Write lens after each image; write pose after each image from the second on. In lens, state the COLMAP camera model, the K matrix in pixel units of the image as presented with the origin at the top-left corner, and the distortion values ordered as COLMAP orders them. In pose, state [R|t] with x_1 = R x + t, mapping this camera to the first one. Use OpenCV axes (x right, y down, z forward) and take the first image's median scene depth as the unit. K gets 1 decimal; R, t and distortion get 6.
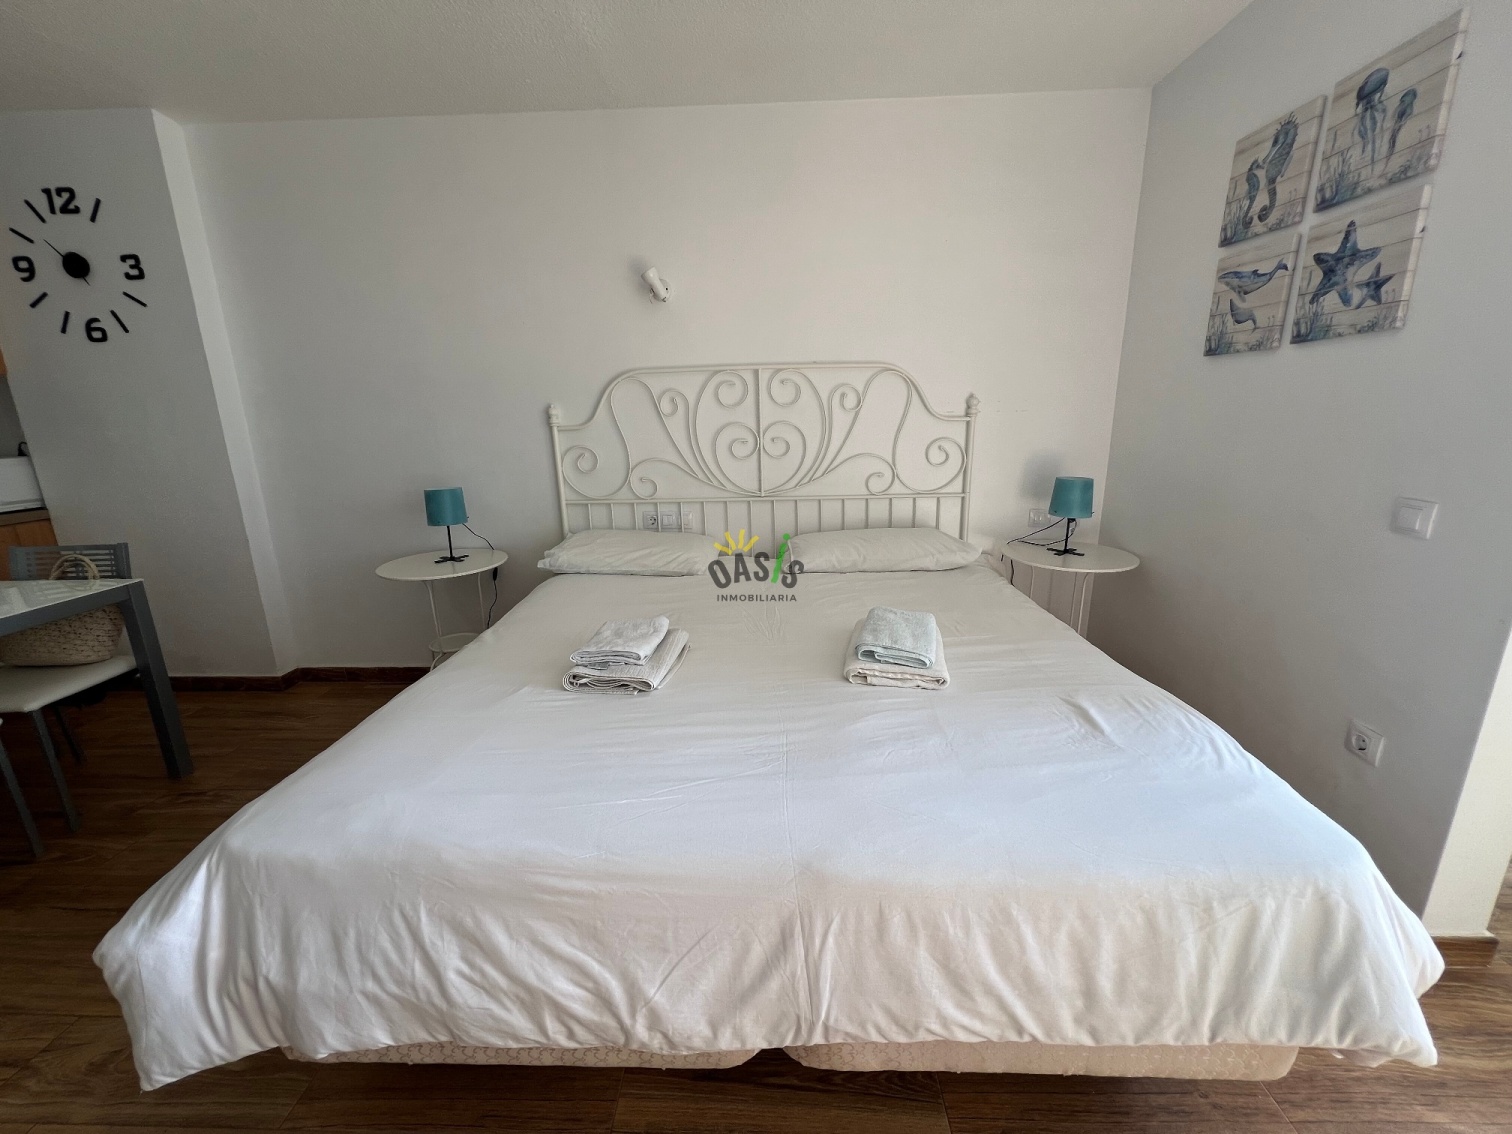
lens RADIAL K [[605.6, 0, 753.4], [0, 605.6, 566.6], [0, 0, 1]] dist [-0.002176, 0.000722]
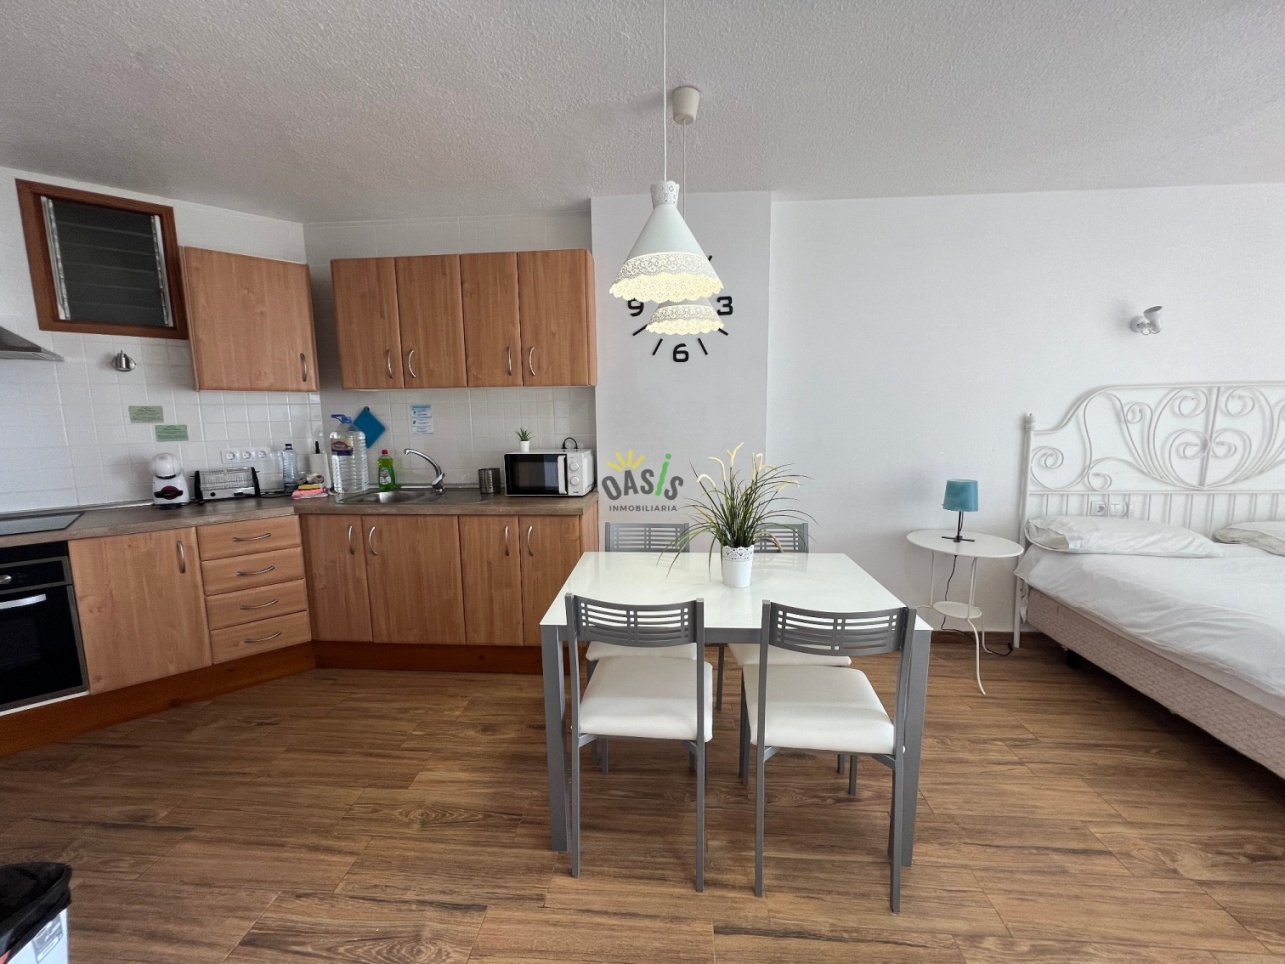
lens RADIAL K [[514.6, 0, 643.0], [0, 514.6, 479.6], [0, 0, 1]] dist [-0.002176, 0.000722]
pose [[0.999200, 0.014193, -0.037375, -1.095521], [-0.018034, 0.994358, -0.104530, -0.011137], [0.035681, 0.105120, 0.993819, -0.049527]]
